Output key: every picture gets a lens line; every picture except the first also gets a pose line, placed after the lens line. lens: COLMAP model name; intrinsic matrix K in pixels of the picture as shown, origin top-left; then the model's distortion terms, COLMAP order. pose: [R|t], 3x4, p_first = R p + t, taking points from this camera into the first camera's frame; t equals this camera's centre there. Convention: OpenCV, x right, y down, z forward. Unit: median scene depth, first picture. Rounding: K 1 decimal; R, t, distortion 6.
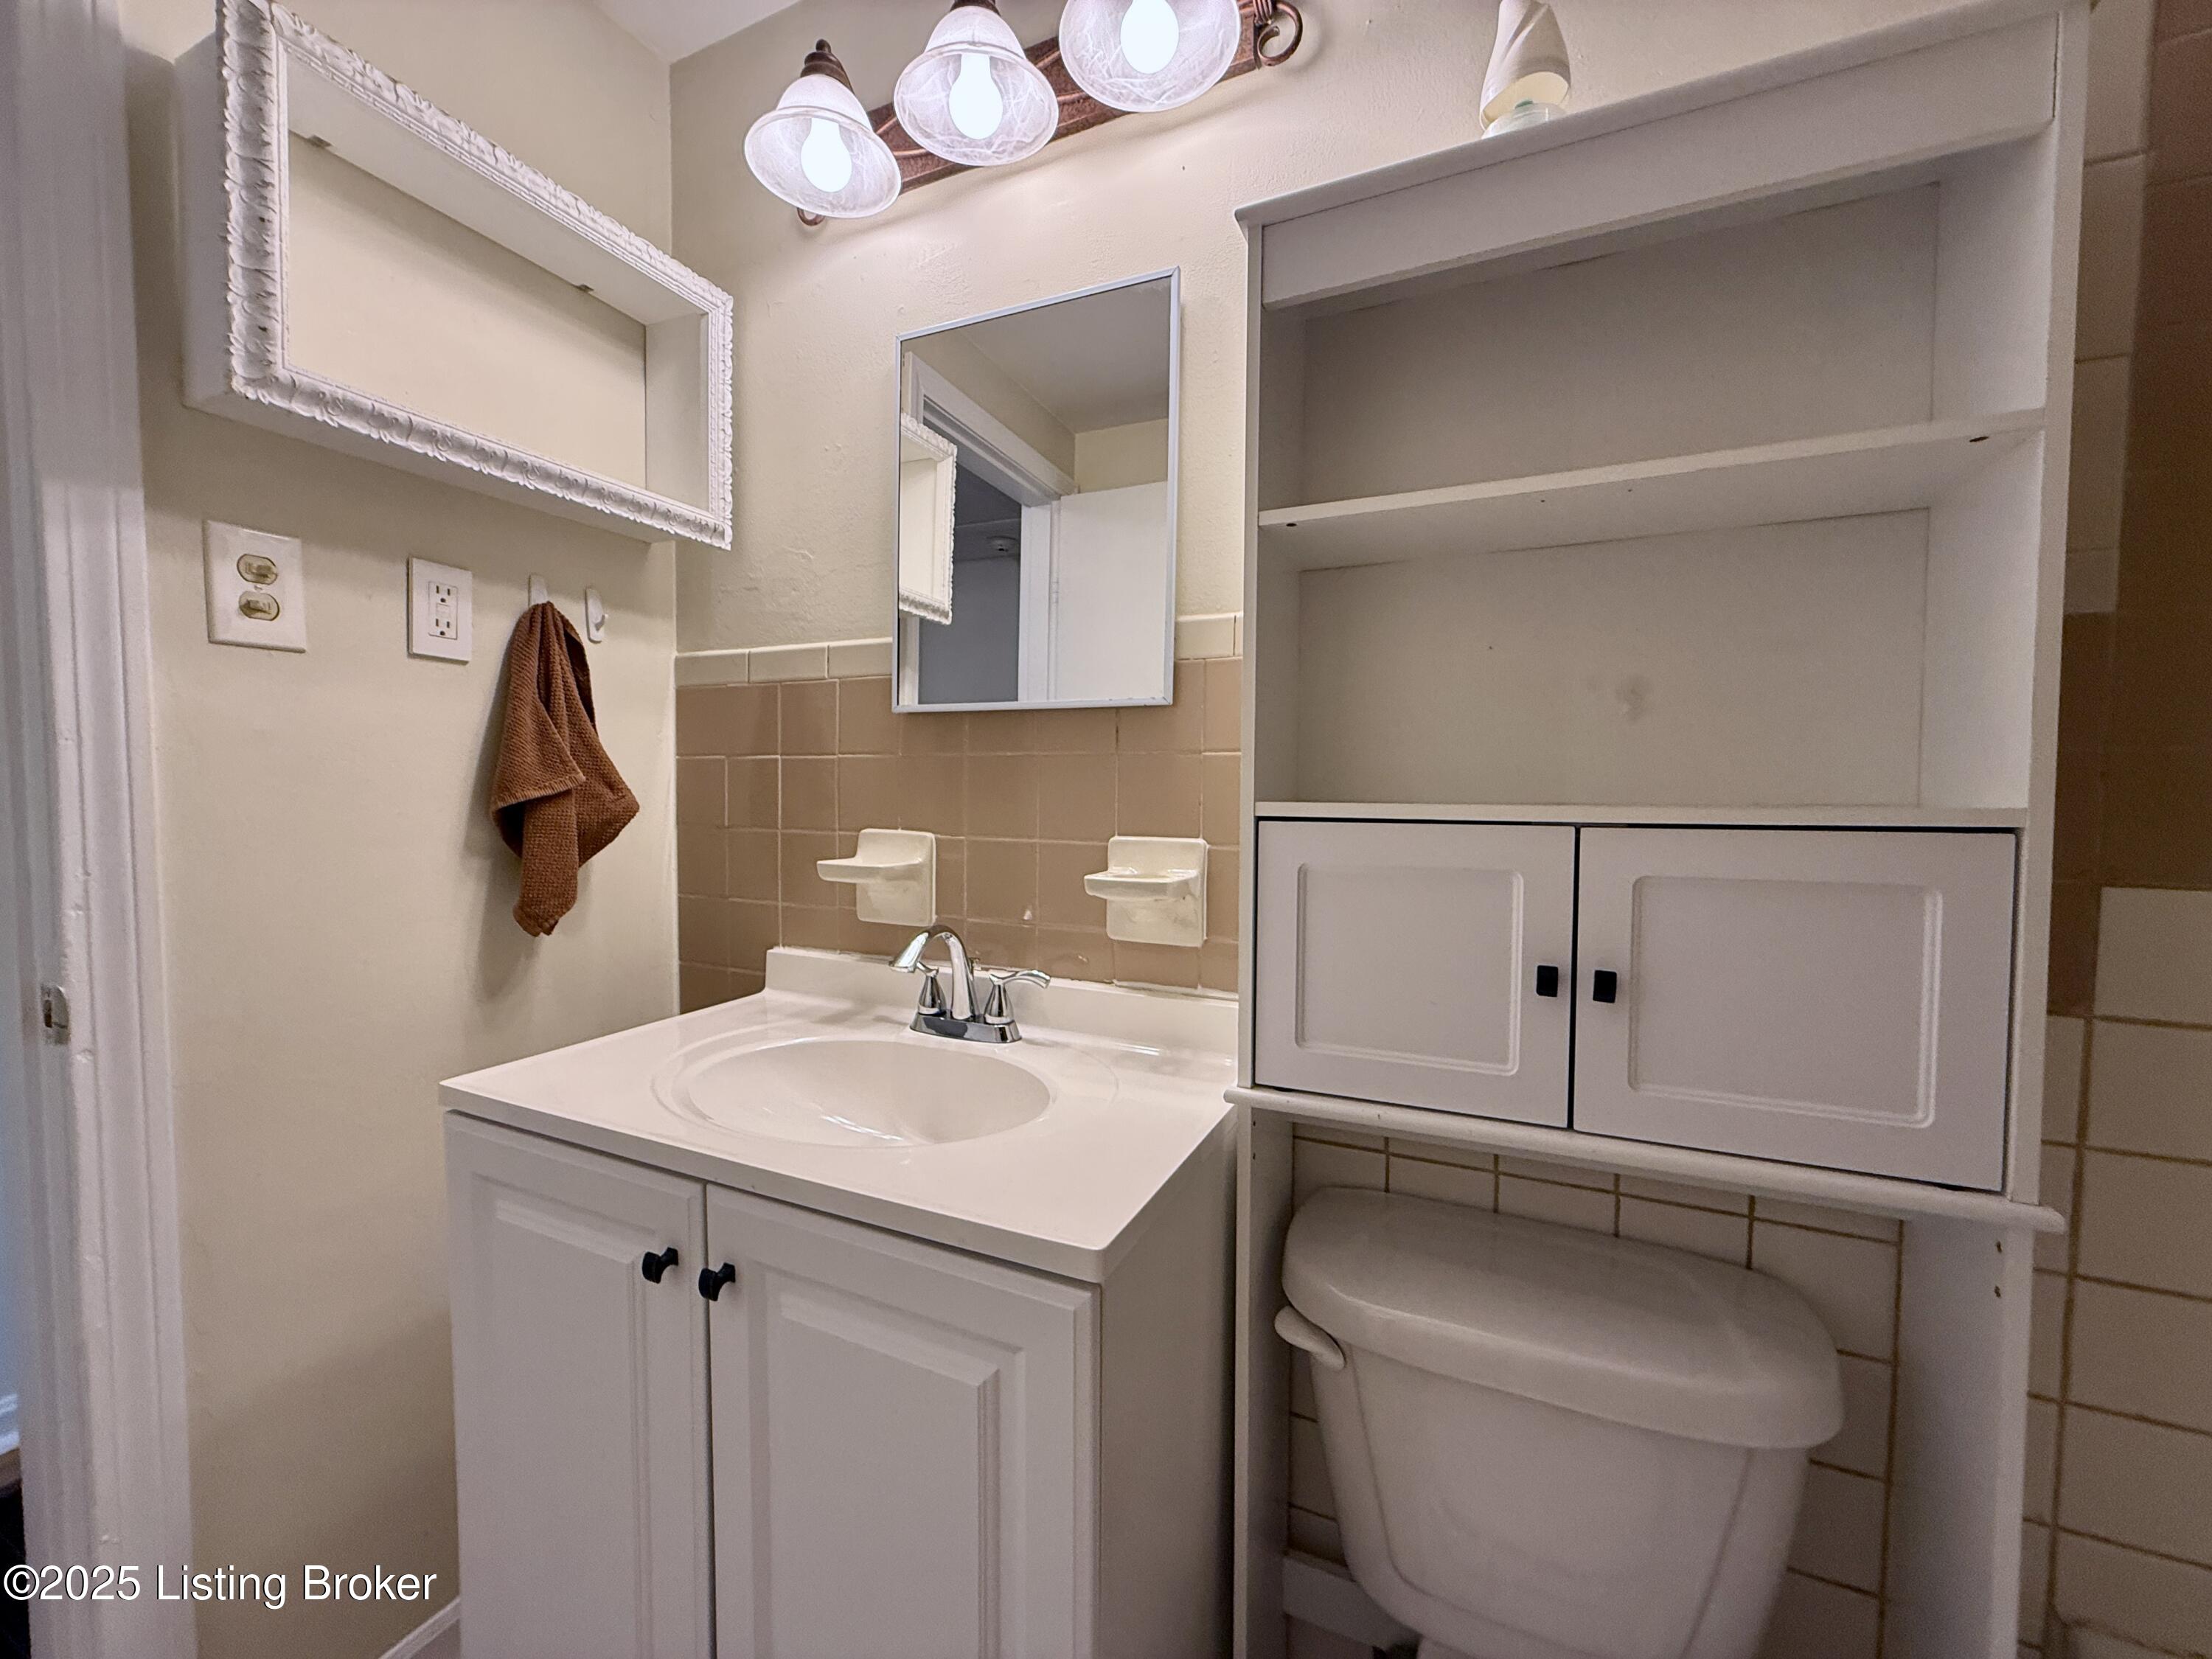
lens RADIAL K [[882.6, 0, 1101.9], [0, 882.6, 828.2], [0, 0, 1]] dist [-0.000776, -0.000864]
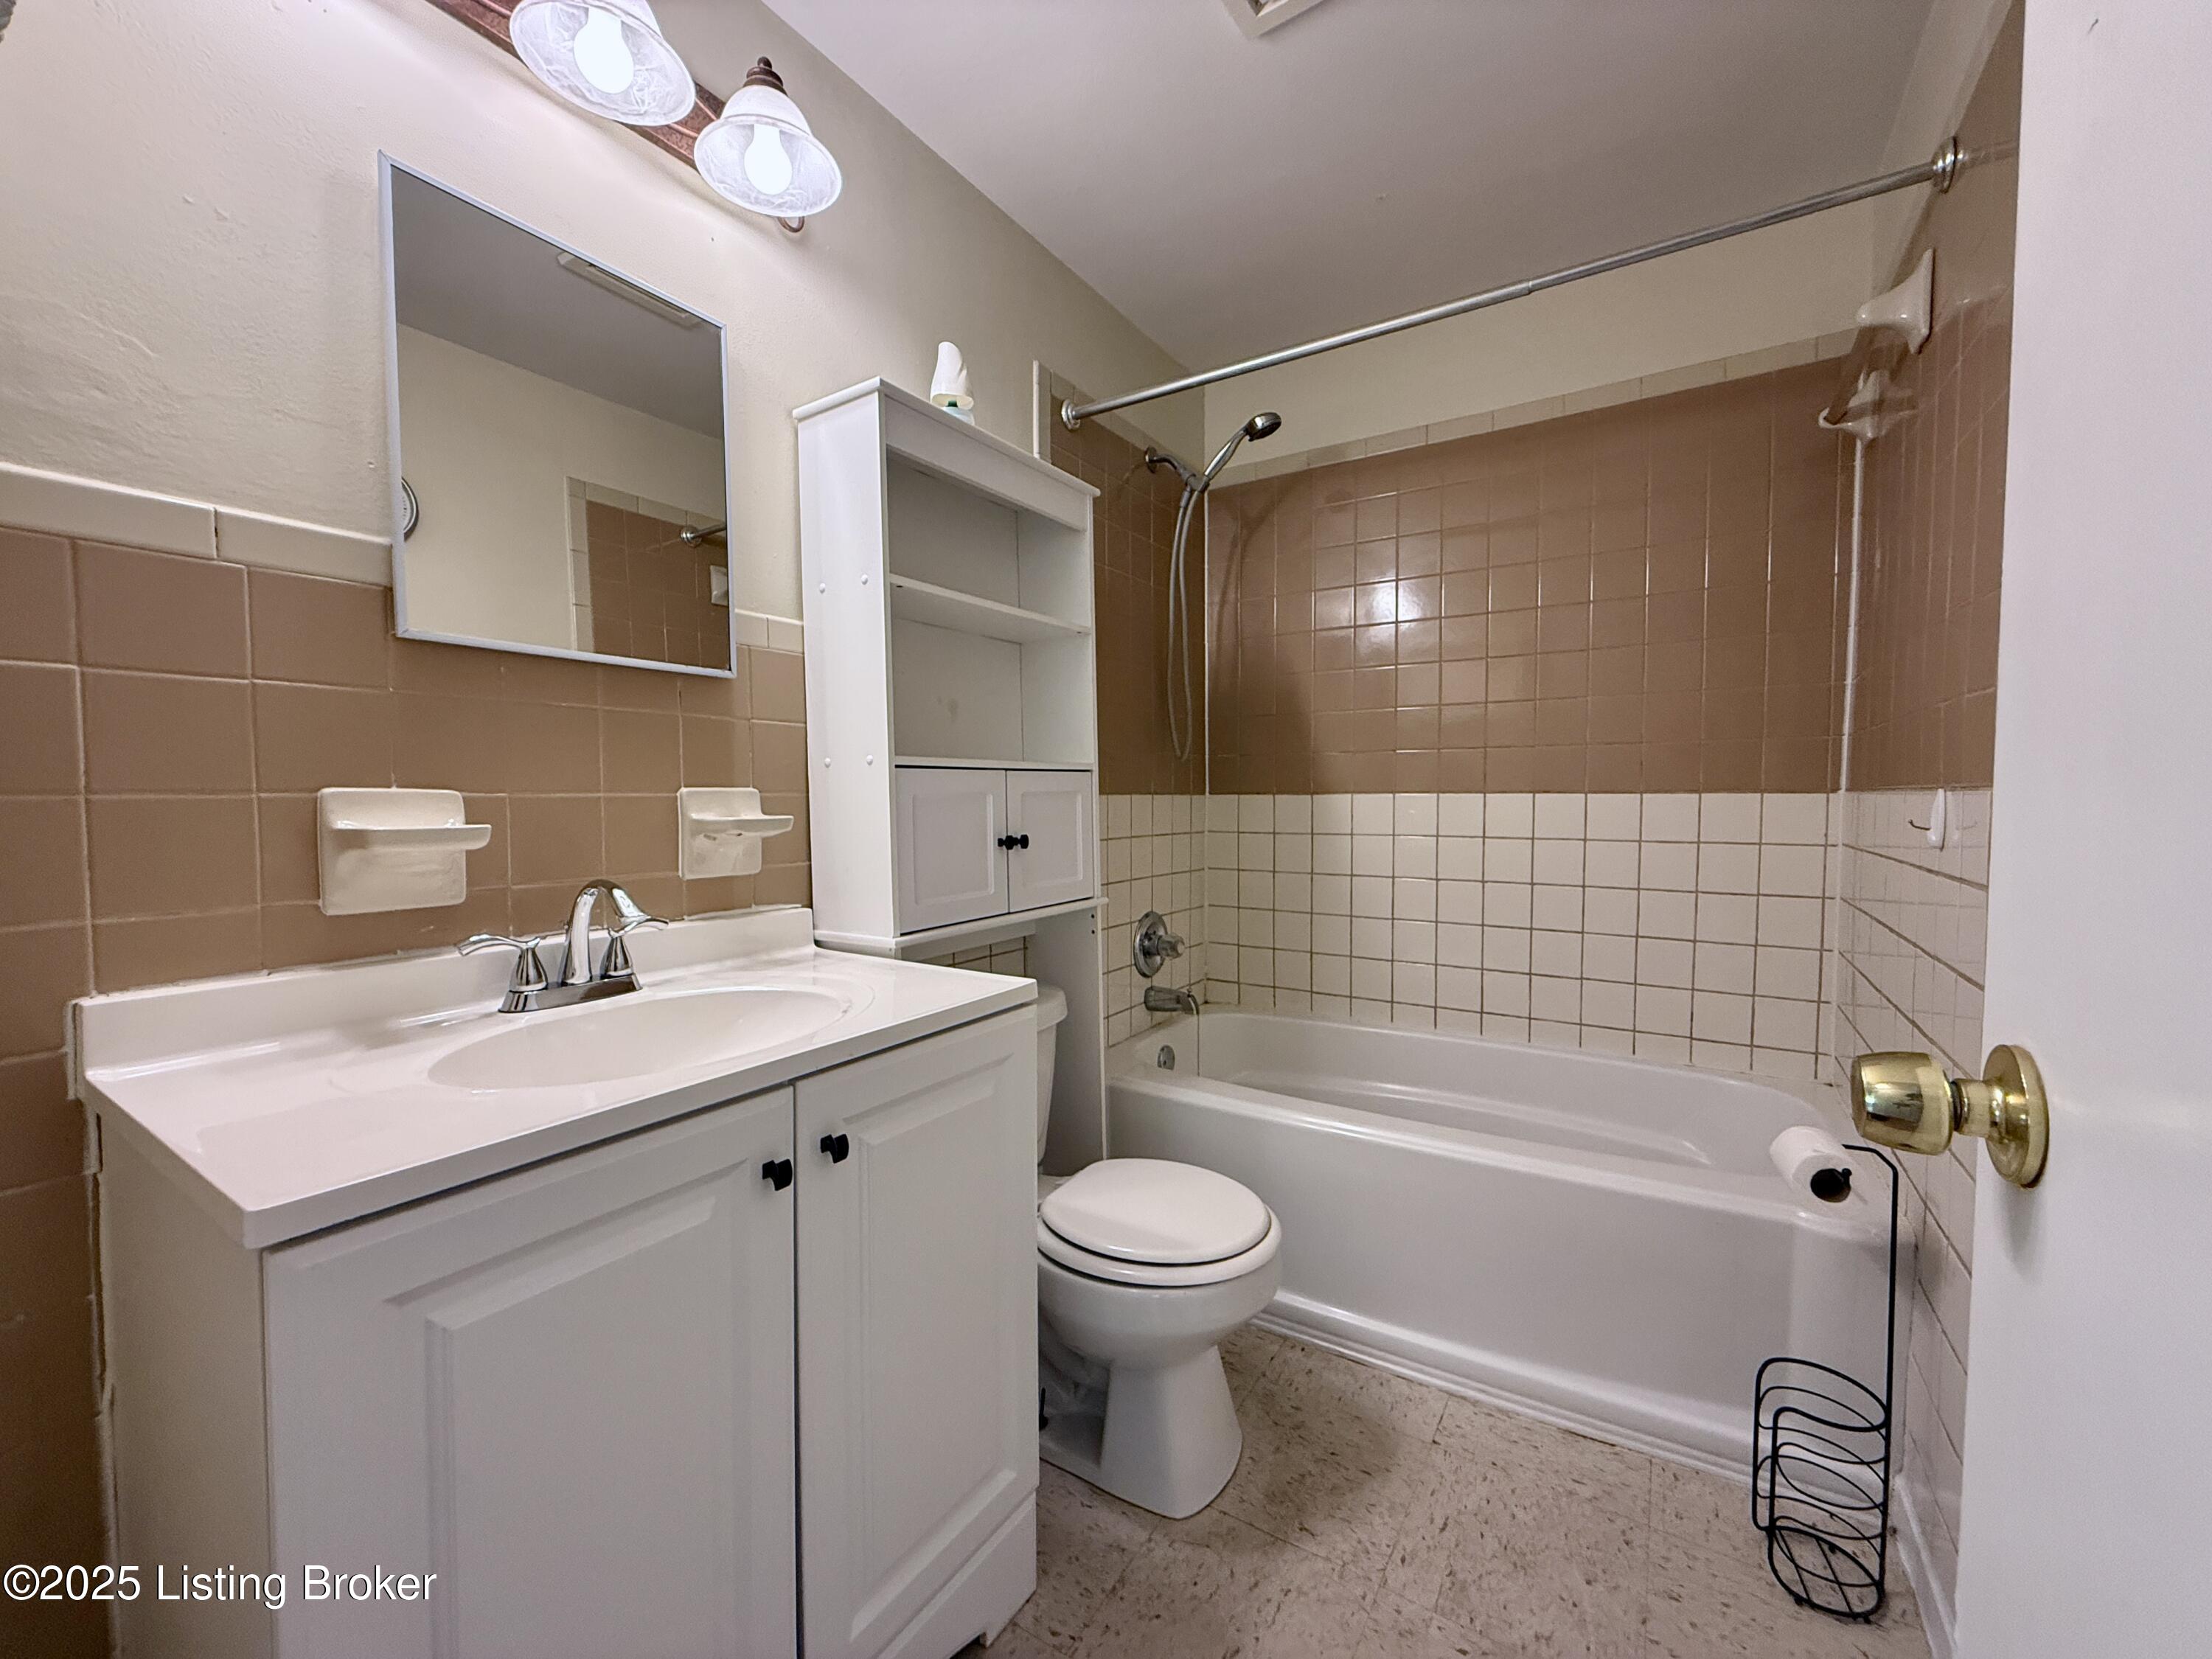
lens RADIAL K [[882.6, 0, 1109.8], [0, 882.6, 830.6], [0, 0, 1]] dist [-0.000776, -0.000864]
pose [[0.130450, -0.050725, 0.990156, -1.098627], [0.050267, 0.997744, 0.044492, 0.043200], [-0.990180, 0.043968, 0.132705, 0.333049]]
